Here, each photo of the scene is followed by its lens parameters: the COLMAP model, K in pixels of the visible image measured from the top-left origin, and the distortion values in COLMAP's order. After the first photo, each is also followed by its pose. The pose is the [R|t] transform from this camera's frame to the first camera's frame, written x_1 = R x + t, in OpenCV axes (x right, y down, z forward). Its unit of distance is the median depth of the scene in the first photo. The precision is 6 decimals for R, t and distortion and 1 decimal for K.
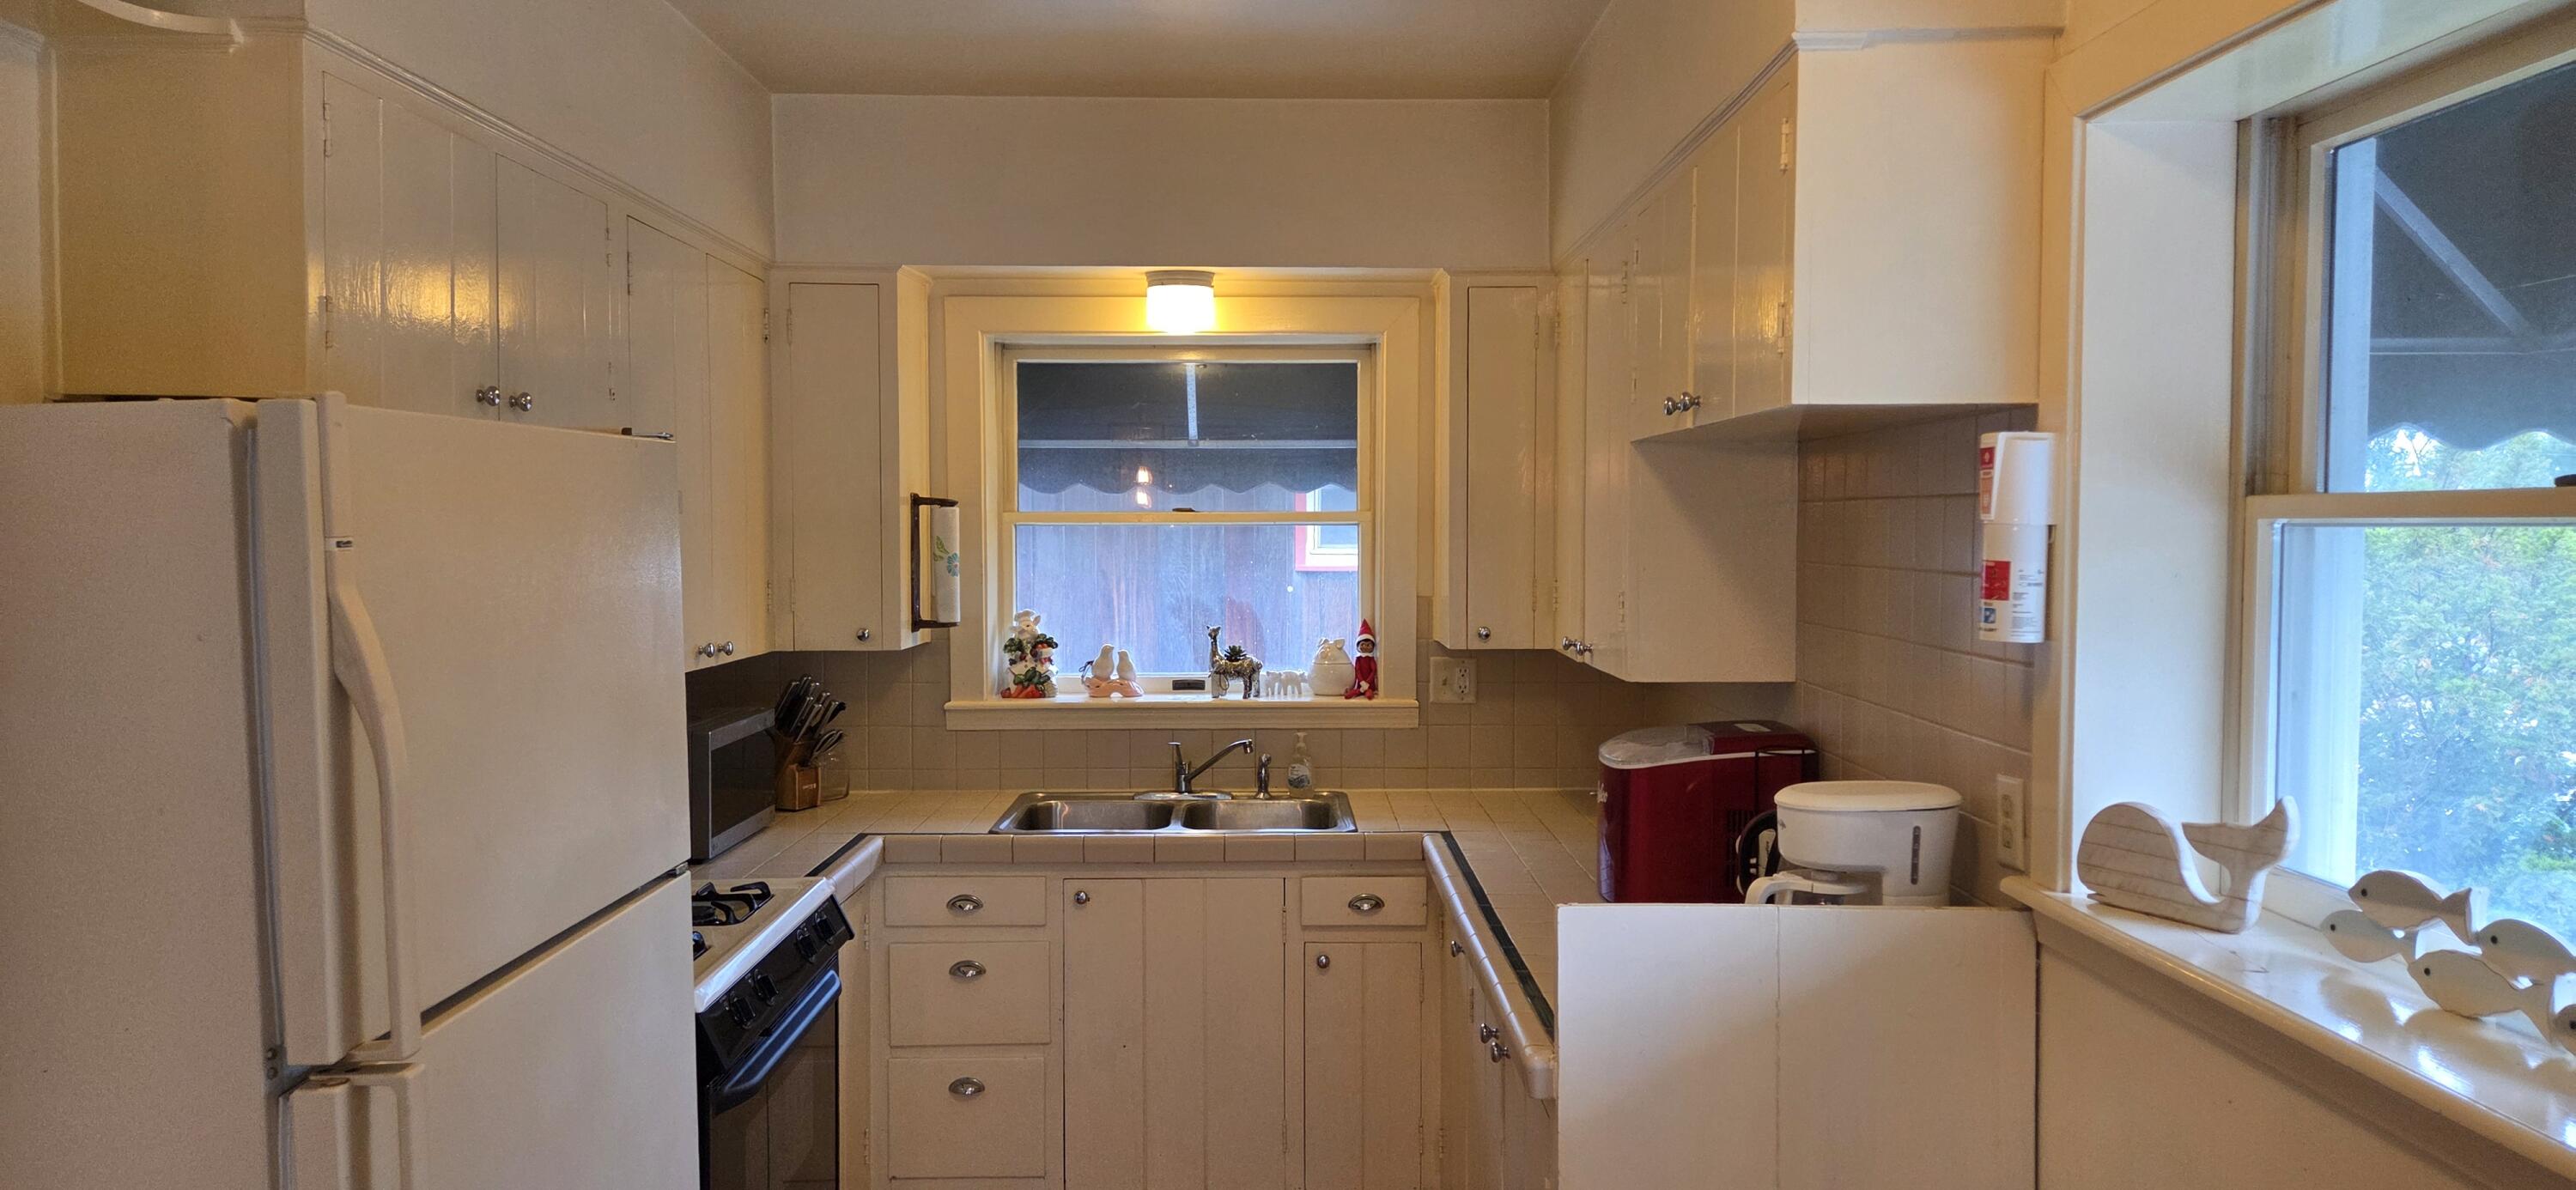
lens RADIAL K [[1731.3, 0, 1293.8], [0, 1731.3, 586.6], [0, 0, 1]] dist [0.066304, -0.055718]
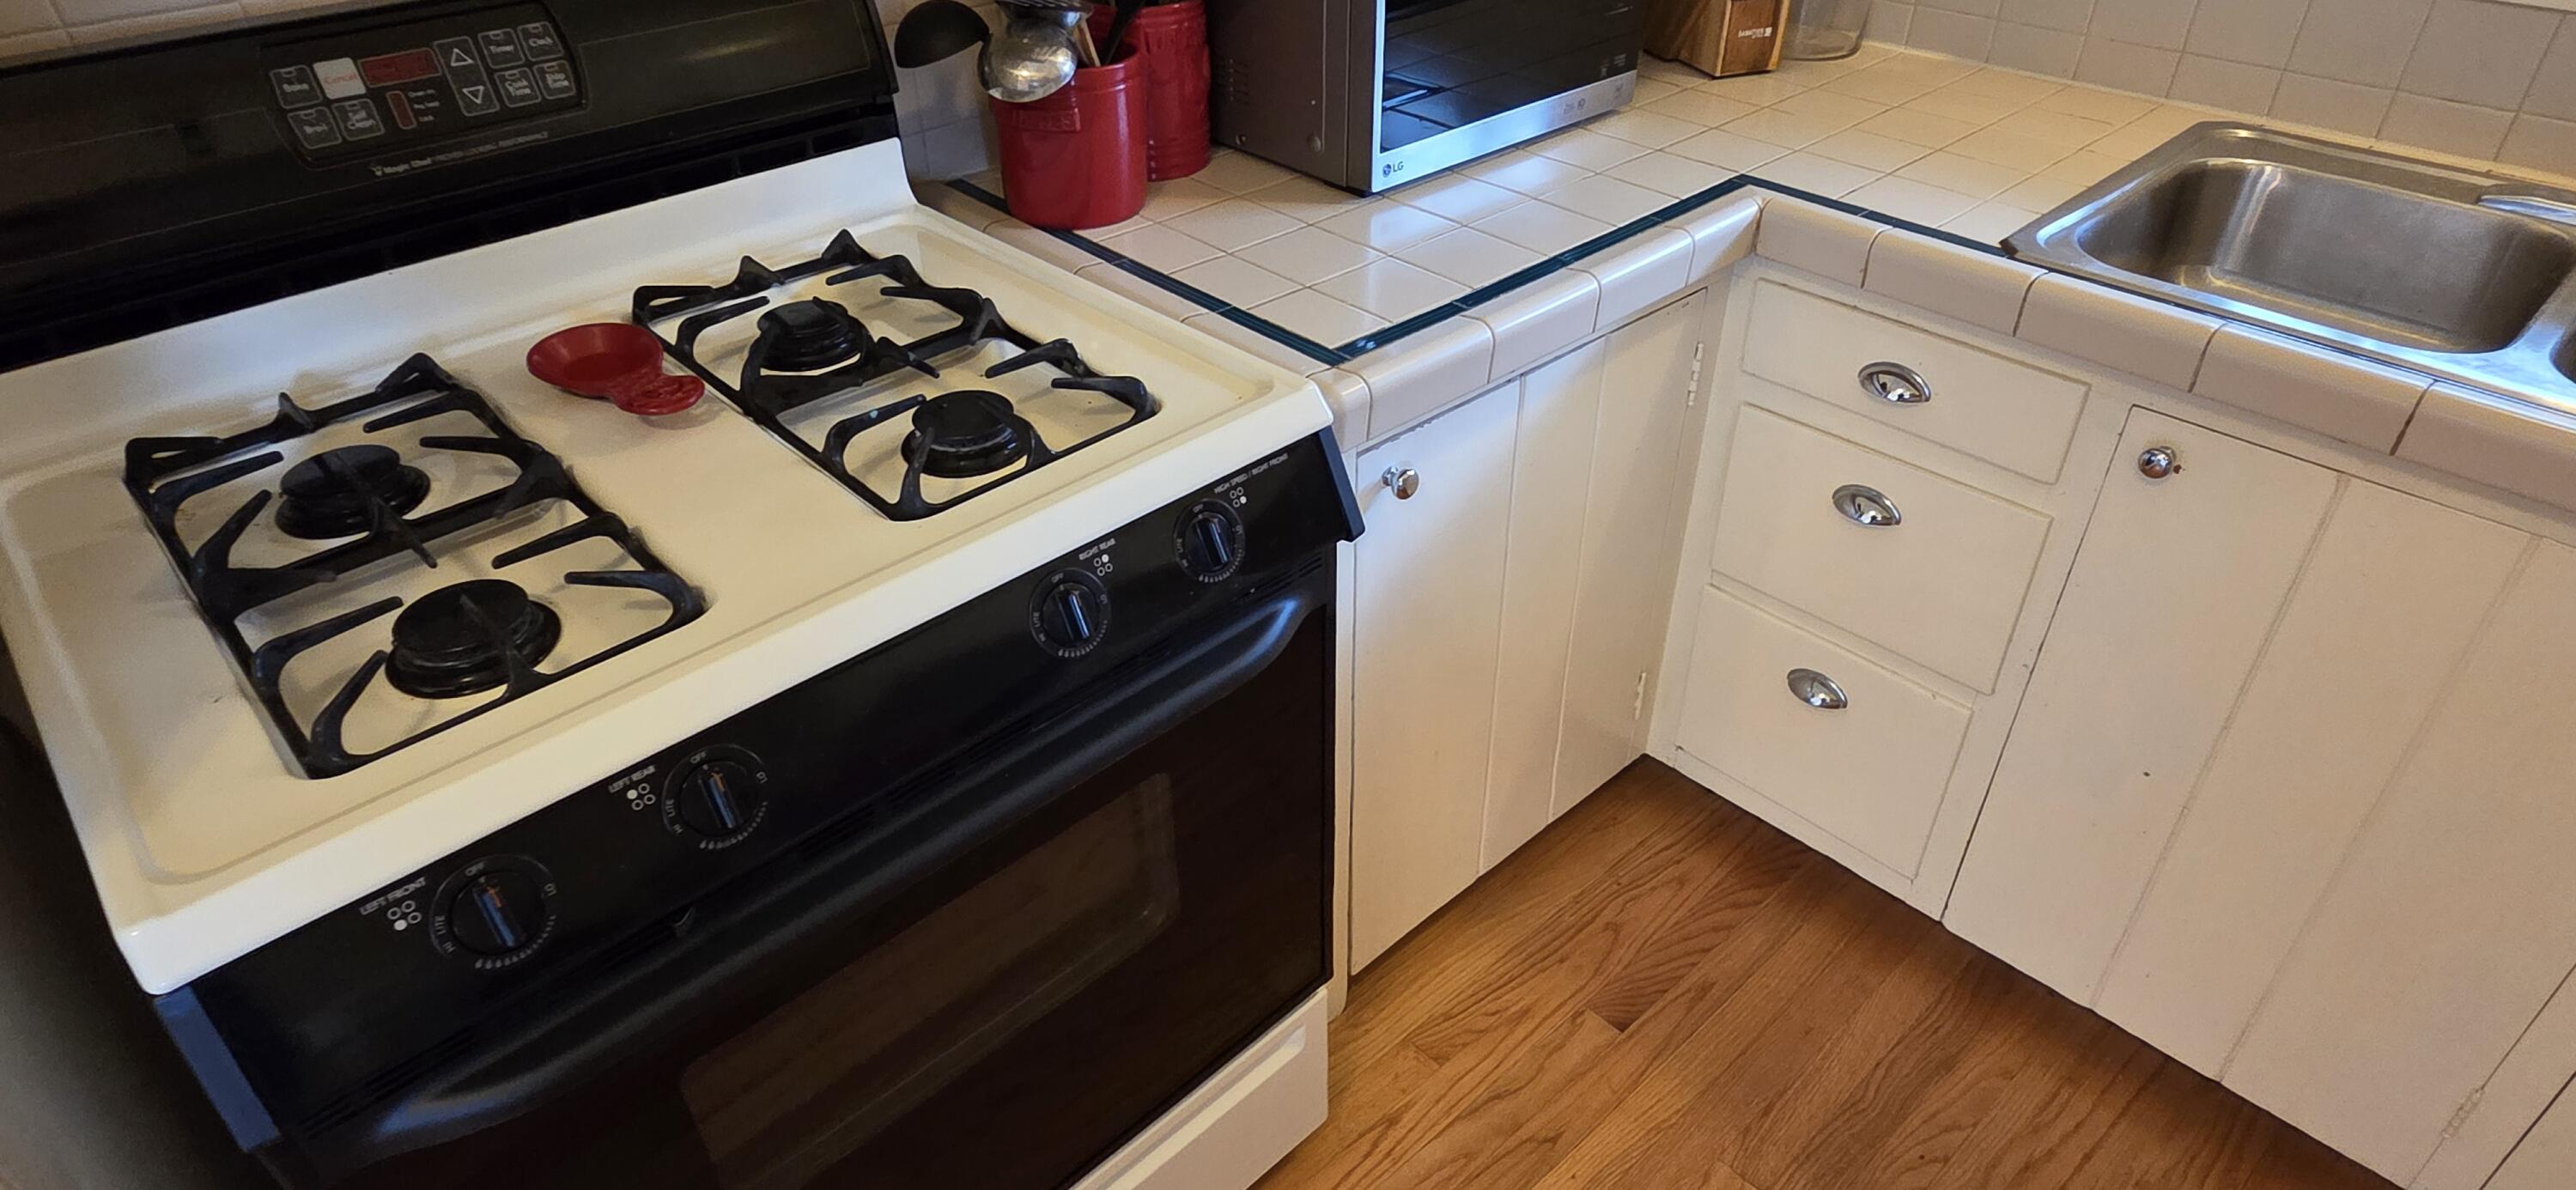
lens RADIAL K [[1439.8, 0, 1281.2], [0, 1439.8, 609.7], [0, 0, 1]] dist [-0.001684, 0.003717]
pose [[0.668462, 0.429025, -0.607532, -0.033519], [-0.013823, 0.823880, 0.566596, 0.013503], [0.743617, -0.370350, 0.556663, 0.568199]]
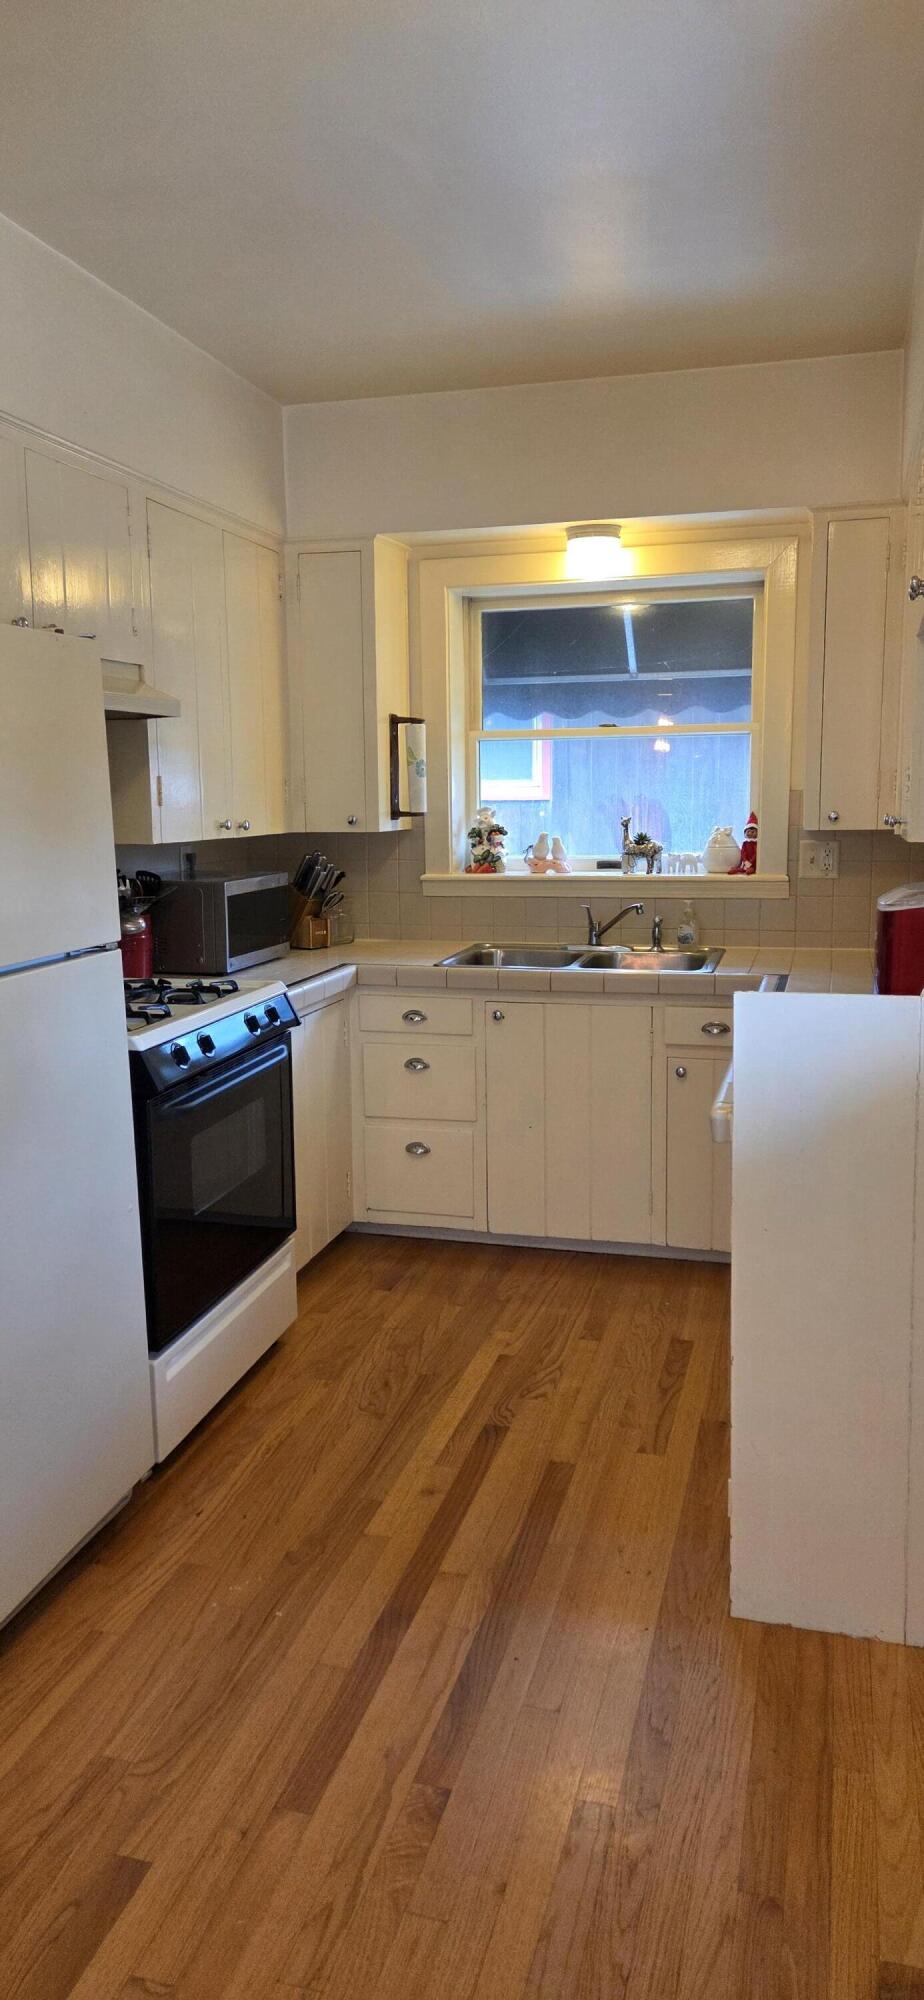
lens RADIAL K [[1344.3, 0, 451.7], [0, 1344.3, 981.4], [0, 0, 1]] dist [0.066304, -0.055718]
pose [[0.958370, 0.029203, -0.284033, 0.120501], [0.001774, 0.994128, 0.108197, 0.037107], [0.285525, -0.104197, 0.952690, 0.011384]]
